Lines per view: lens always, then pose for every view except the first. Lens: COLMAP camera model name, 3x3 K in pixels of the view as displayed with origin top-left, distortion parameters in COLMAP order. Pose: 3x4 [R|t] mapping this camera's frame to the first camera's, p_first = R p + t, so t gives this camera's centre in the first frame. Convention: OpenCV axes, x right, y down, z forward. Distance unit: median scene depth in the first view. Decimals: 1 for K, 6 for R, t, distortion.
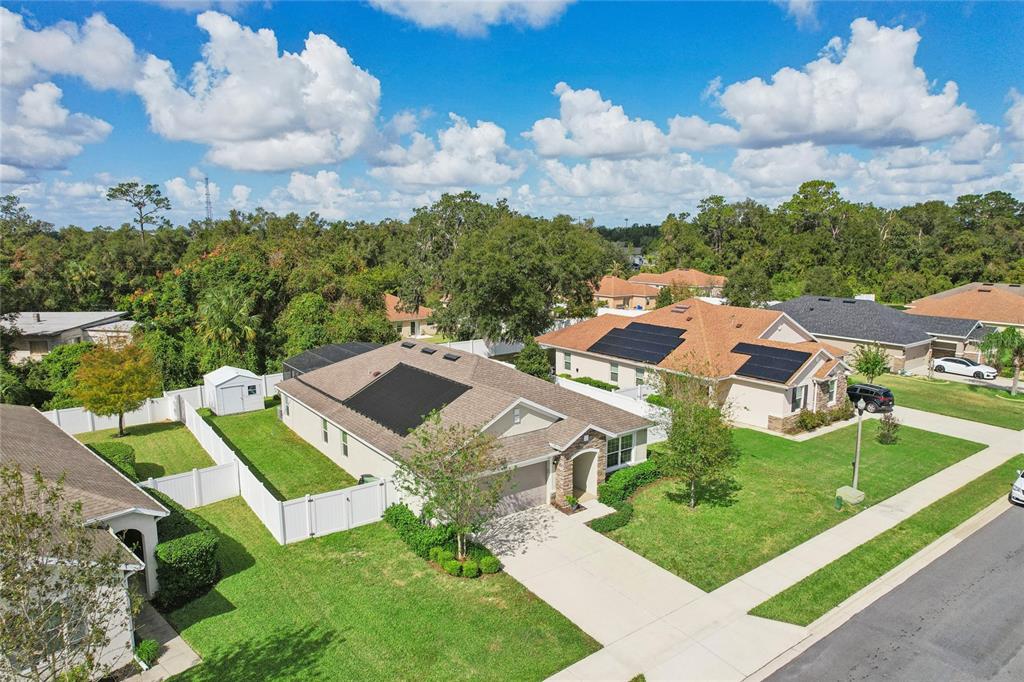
lens RADIAL K [[651.7, 0, 517.7], [0, 651.7, 335.6], [0, 0, 1]] dist [-0.074736, 0.064791]
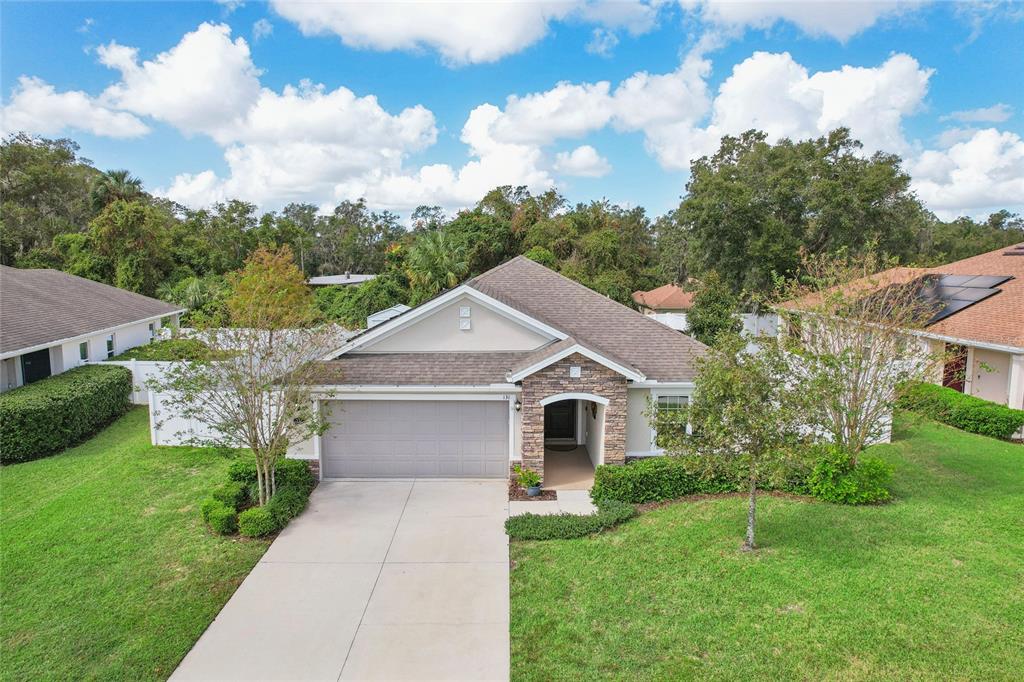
lens RADIAL K [[651.7, 0, 517.7], [0, 651.7, 335.6], [0, 0, 1]] dist [-0.074736, 0.064791]
pose [[0.814085, 0.069550, -0.576566, 0.377046], [-0.090548, 0.995862, -0.007721, 0.134660], [0.573643, 0.058492, 0.817014, 0.519428]]
